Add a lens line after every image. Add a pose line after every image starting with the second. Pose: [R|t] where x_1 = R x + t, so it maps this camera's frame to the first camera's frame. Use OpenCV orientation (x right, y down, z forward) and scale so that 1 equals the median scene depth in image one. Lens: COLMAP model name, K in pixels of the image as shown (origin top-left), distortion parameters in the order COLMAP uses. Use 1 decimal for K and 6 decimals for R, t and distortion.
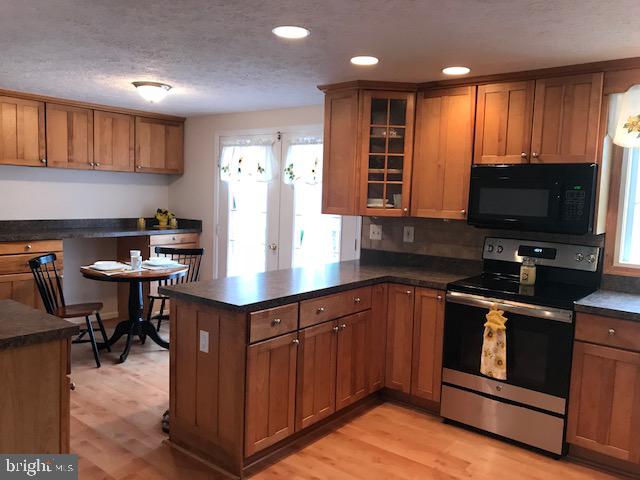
lens RADIAL K [[526.6, 0, 319.3], [0, 526.6, 238.4], [0, 0, 1]] dist [0.042131, -0.073362]
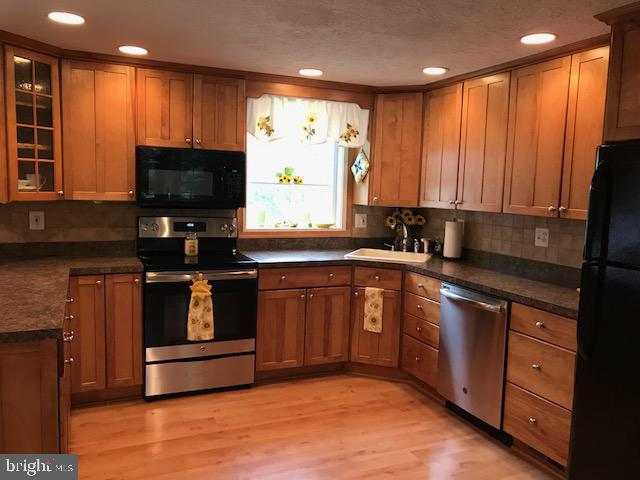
lens RADIAL K [[526.6, 0, 319.8], [0, 526.6, 239.3], [0, 0, 1]] dist [0.042131, -0.073362]
pose [[0.443844, -0.109275, 0.889416, -0.505356], [0.061507, 0.993911, 0.091419, -0.035432], [-0.893991, 0.014130, 0.447862, 0.255951]]
